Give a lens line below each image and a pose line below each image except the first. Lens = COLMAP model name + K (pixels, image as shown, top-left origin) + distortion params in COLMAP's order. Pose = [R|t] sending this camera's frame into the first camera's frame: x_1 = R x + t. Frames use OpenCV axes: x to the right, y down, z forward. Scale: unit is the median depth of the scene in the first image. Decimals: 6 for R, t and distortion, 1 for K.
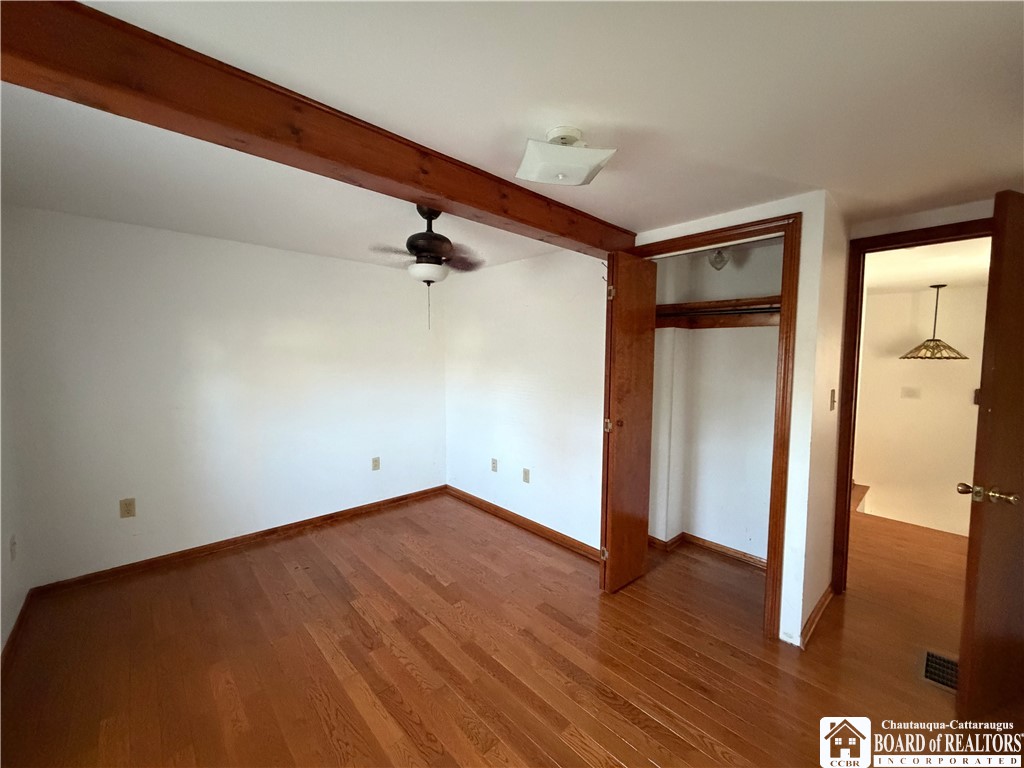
lens RADIAL K [[407.5, 0, 511.4], [0, 407.5, 381.8], [0, 0, 1]] dist [-0.000317, -0.000013]
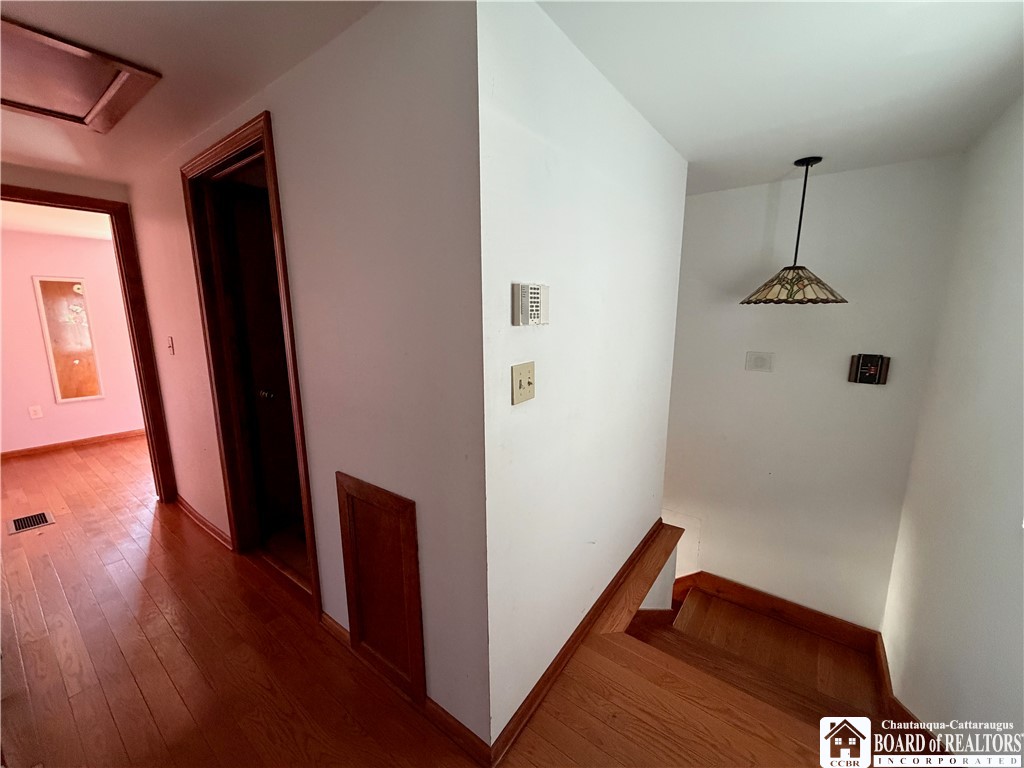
lens RADIAL K [[407.5, 0, 512.7], [0, 407.5, 384.5], [0, 0, 1]] dist [-0.000317, -0.000013]
pose [[0.984297, -0.046075, 0.170399, 0.574680], [0.024534, 0.991673, 0.126423, -0.026925], [-0.174805, -0.120257, 0.977232, 0.523548]]
